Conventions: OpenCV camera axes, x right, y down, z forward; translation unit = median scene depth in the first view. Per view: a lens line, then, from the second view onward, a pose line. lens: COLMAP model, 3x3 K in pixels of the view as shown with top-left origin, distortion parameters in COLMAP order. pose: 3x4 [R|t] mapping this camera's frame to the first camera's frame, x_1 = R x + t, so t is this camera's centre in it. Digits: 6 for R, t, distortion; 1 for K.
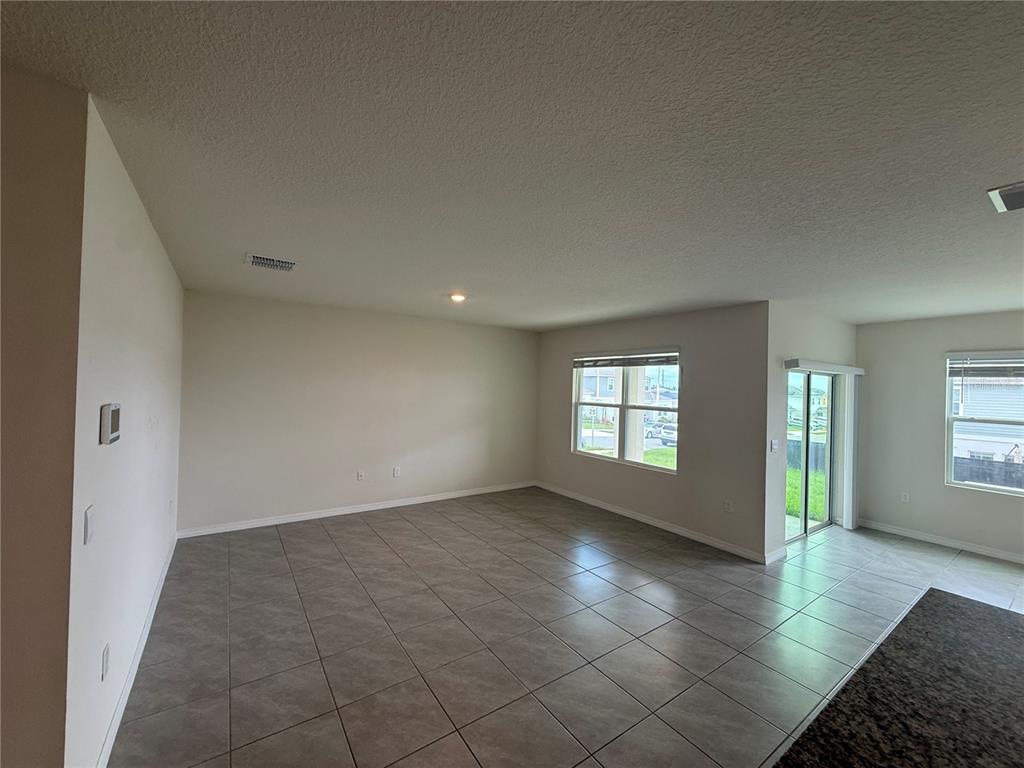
lens RADIAL K [[410.3, 0, 506.8], [0, 410.3, 386.1], [0, 0, 1]] dist [0.001391, 0.000263]
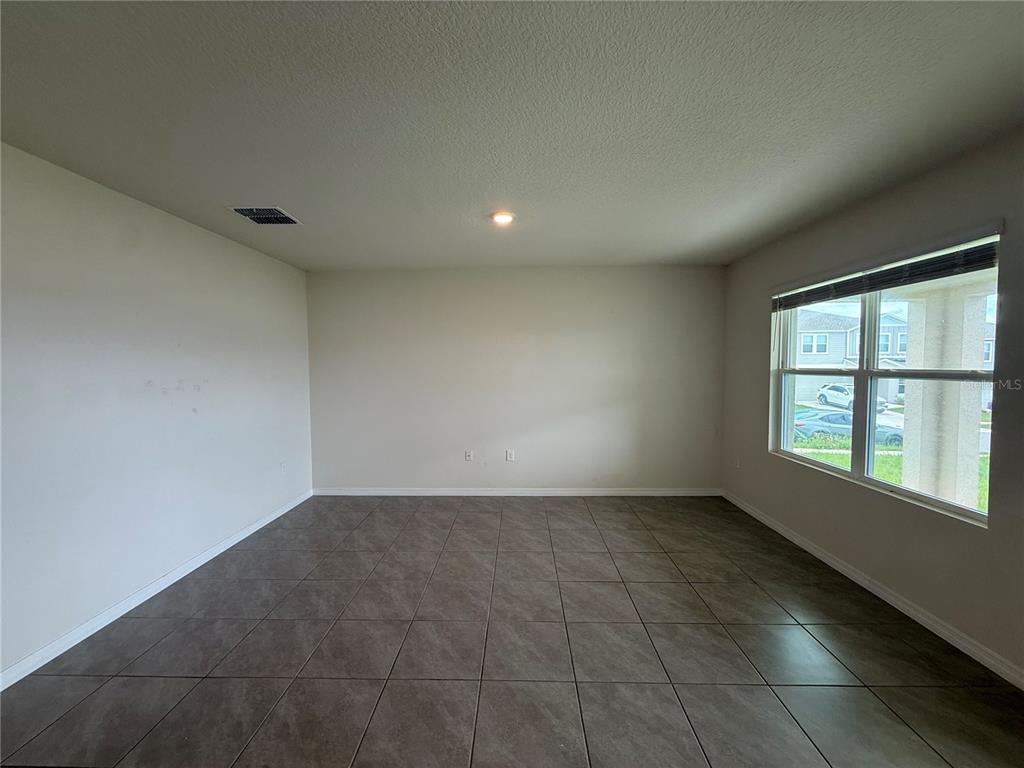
lens RADIAL K [[410.3, 0, 515.3], [0, 410.3, 379.9], [0, 0, 1]] dist [0.001391, 0.000263]
pose [[0.812081, -0.007666, -0.583494, 0.257657], [0.024410, 0.999485, 0.020841, 0.041462], [0.583034, -0.031168, 0.811850, 0.363384]]
